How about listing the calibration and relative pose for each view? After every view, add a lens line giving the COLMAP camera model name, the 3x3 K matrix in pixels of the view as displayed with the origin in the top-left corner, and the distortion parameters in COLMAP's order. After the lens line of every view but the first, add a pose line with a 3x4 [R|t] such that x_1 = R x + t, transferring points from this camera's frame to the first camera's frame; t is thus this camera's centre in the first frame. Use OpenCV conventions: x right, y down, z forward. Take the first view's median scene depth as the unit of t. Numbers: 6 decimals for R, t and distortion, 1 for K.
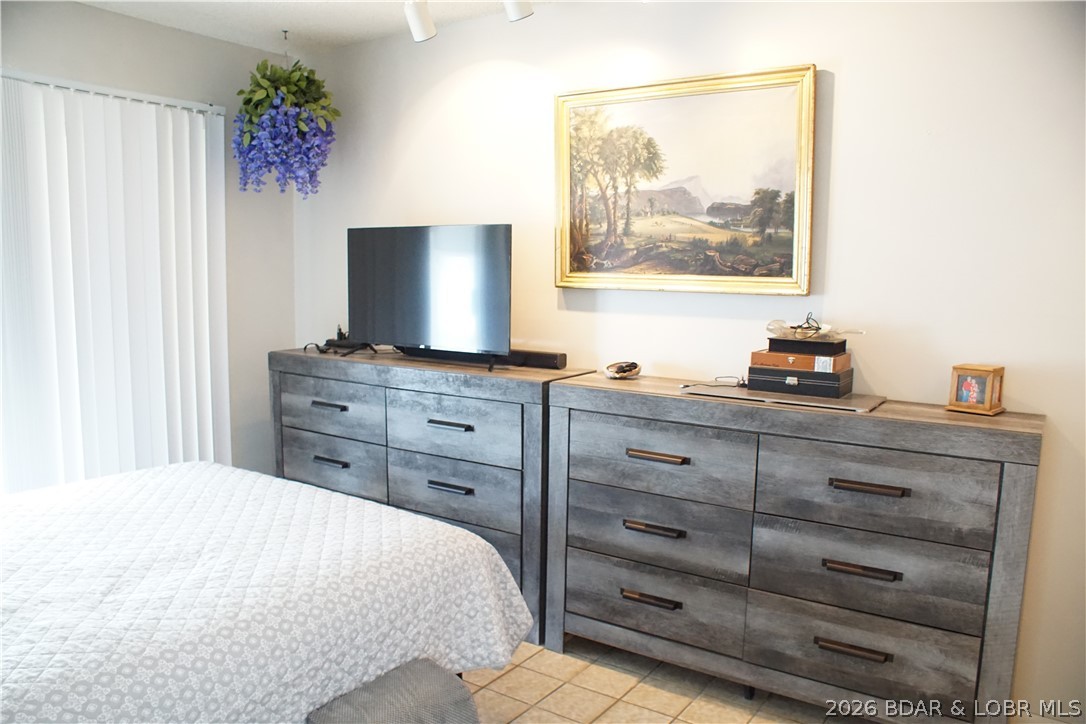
lens RADIAL K [[832.9, 0, 526.6], [0, 832.9, 386.7], [0, 0, 1]] dist [-0.165863, 0.149644]
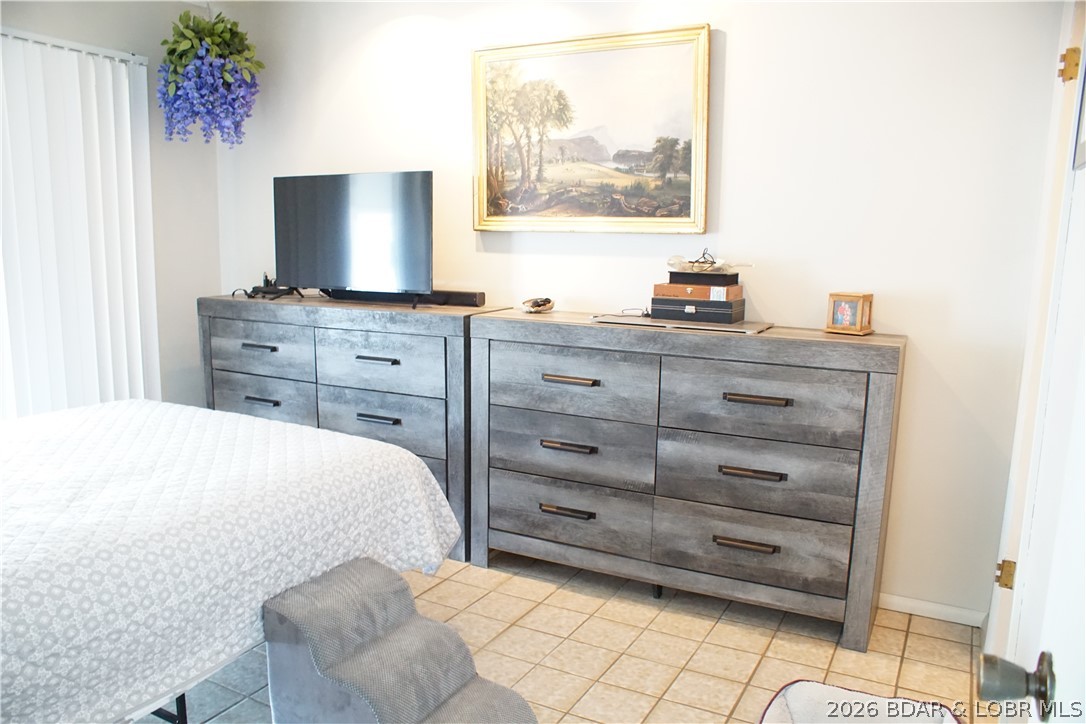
lens RADIAL K [[832.9, 0, 526.6], [0, 832.9, 386.7], [0, 0, 1]] dist [-0.165863, 0.149644]
pose [[0.994366, -0.018953, 0.104289, -0.015468], [0.014810, 0.999076, 0.040356, 0.048185], [-0.104958, -0.038584, 0.993728, -0.092348]]
